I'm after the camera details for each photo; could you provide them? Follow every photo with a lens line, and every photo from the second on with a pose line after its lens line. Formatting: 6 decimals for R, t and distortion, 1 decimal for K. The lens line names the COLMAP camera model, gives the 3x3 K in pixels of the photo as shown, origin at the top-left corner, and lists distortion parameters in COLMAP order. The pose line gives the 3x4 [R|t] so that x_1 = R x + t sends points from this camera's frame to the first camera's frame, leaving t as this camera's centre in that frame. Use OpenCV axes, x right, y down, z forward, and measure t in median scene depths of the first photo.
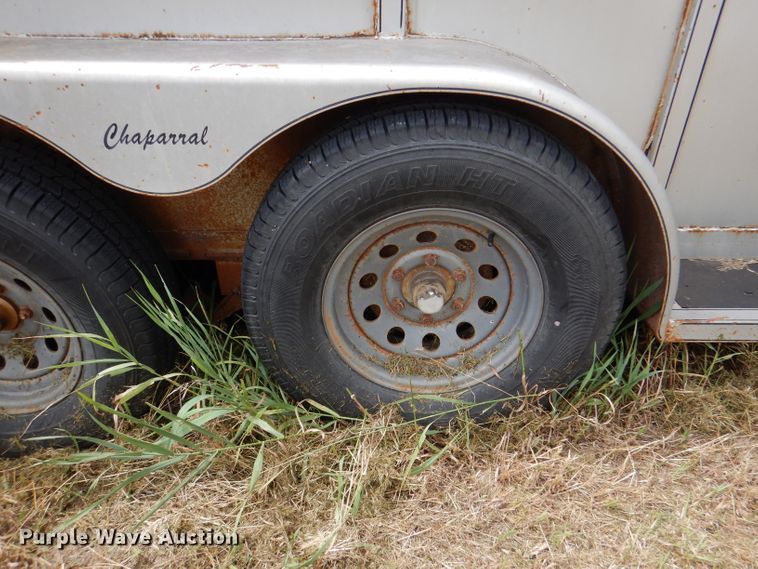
lens RADIAL K [[557.2, 0, 379.0], [0, 557.2, 284.5], [0, 0, 1]] dist [0.009175, -0.005362]
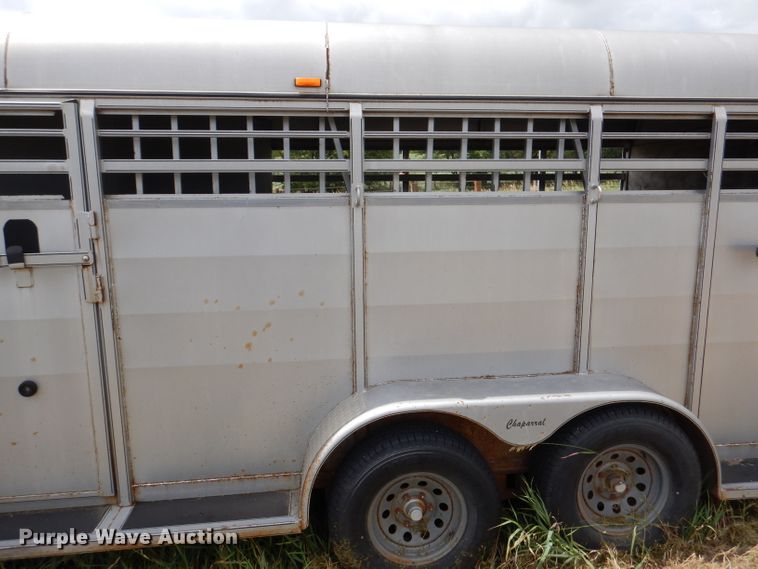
lens RADIAL K [[532.7, 0, 377.8], [0, 532.7, 280.3], [0, 0, 1]] dist [0.006835, 0.002788]
pose [[0.994044, -0.032438, 0.104035, -1.093217], [0.069764, 0.922827, -0.378846, 0.009842], [-0.083718, 0.383848, 0.919594, -1.234170]]
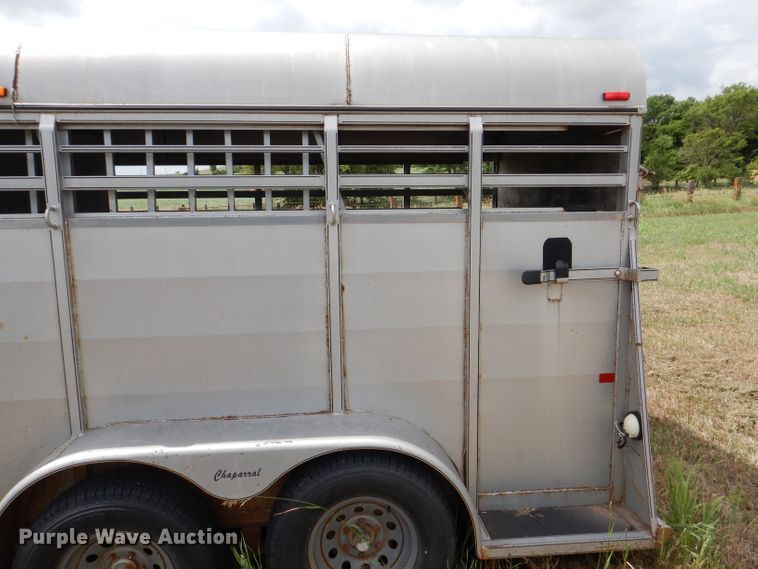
lens RADIAL K [[557.2, 0, 379.0], [0, 557.2, 284.5], [0, 0, 1]] dist [0.009175, -0.005362]
pose [[0.995352, -0.031679, 0.090947, -0.001508], [0.066069, 0.911700, -0.405510, -0.003602], [-0.070070, 0.409634, 0.909555, -1.201535]]
